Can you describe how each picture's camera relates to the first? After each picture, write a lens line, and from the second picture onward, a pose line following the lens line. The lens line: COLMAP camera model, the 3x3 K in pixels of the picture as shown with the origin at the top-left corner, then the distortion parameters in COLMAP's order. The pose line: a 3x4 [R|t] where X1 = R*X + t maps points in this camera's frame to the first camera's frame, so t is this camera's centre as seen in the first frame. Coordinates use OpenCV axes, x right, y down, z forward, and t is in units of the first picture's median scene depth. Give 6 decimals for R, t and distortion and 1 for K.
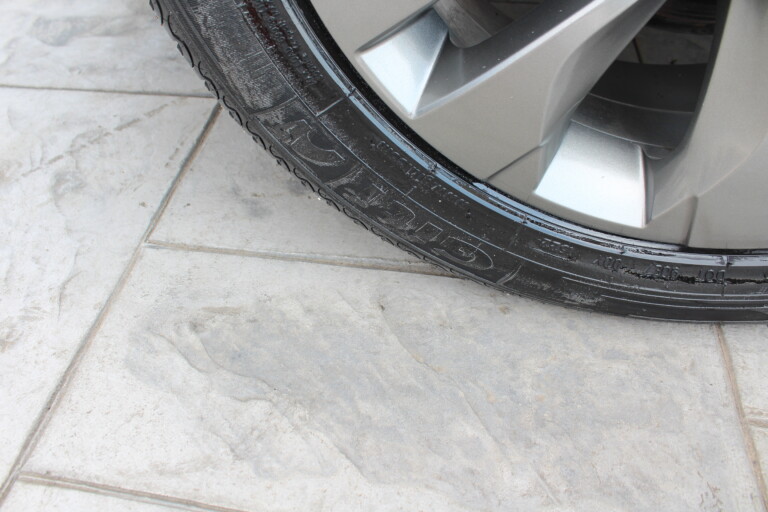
lens RADIAL K [[623.4, 0, 385.8], [0, 623.4, 250.6], [0, 0, 1]] dist [-0.136681, 0.074753]
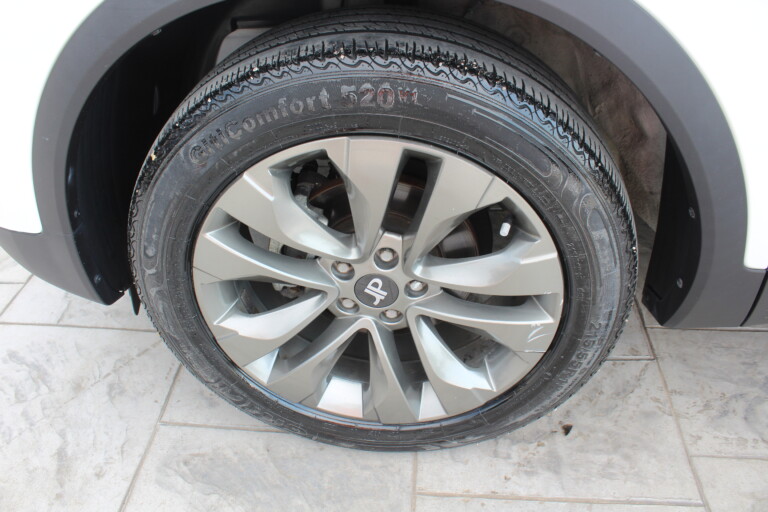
lens RADIAL K [[623.4, 0, 384.2], [0, 623.4, 254.5], [0, 0, 1]] dist [-0.136681, 0.074753]
pose [[0.997320, -0.047492, 0.055654, 0.333447], [0.055121, 0.987934, -0.144735, -0.273577], [-0.048109, 0.147415, 0.987904, -1.364958]]
